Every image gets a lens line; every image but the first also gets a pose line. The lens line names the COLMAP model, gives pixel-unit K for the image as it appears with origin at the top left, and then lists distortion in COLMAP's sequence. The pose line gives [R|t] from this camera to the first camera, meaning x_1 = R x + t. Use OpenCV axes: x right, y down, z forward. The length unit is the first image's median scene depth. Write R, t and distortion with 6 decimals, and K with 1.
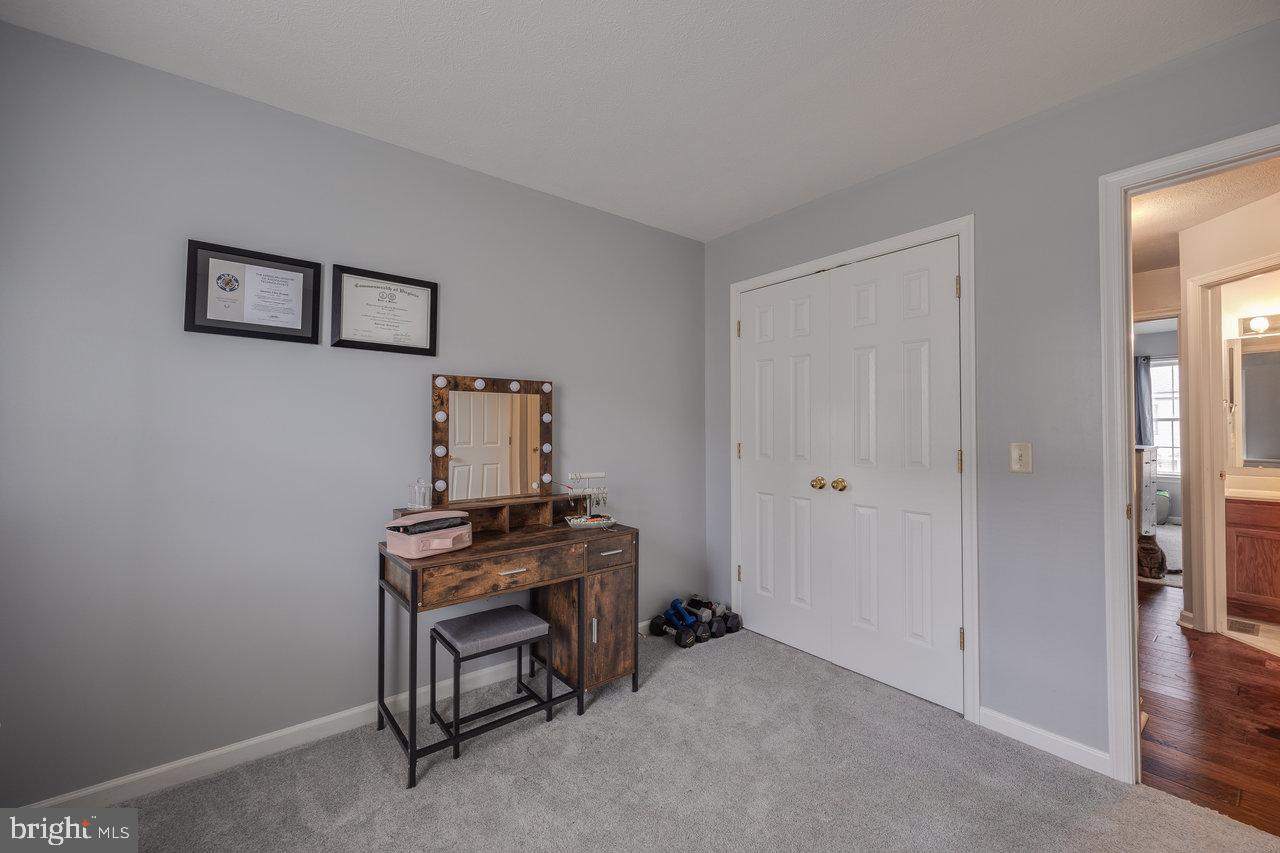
lens RADIAL K [[510.0, 0, 641.2], [0, 510.0, 419.8], [0, 0, 1]] dist [-0.004227, 0.000077]
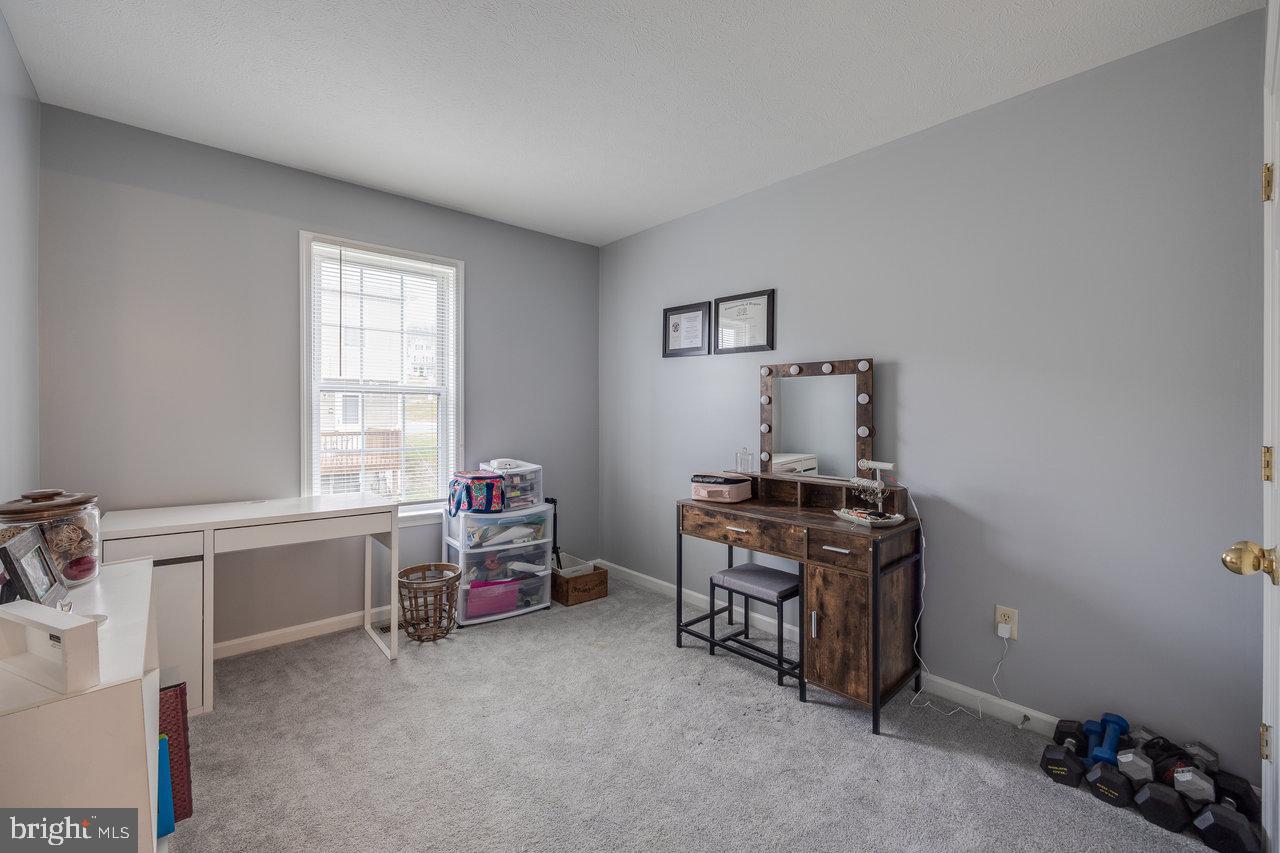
lens RADIAL K [[560.2, 0, 640.0], [0, 560.2, 426.5], [0, 0, 1]] dist [-0.024094, 0.001041]
pose [[0.037646, 0.023720, -0.999010, 0.912729], [0.004311, 0.999705, 0.023899, 0.023127], [0.999282, -0.005206, 0.037532, 0.642217]]
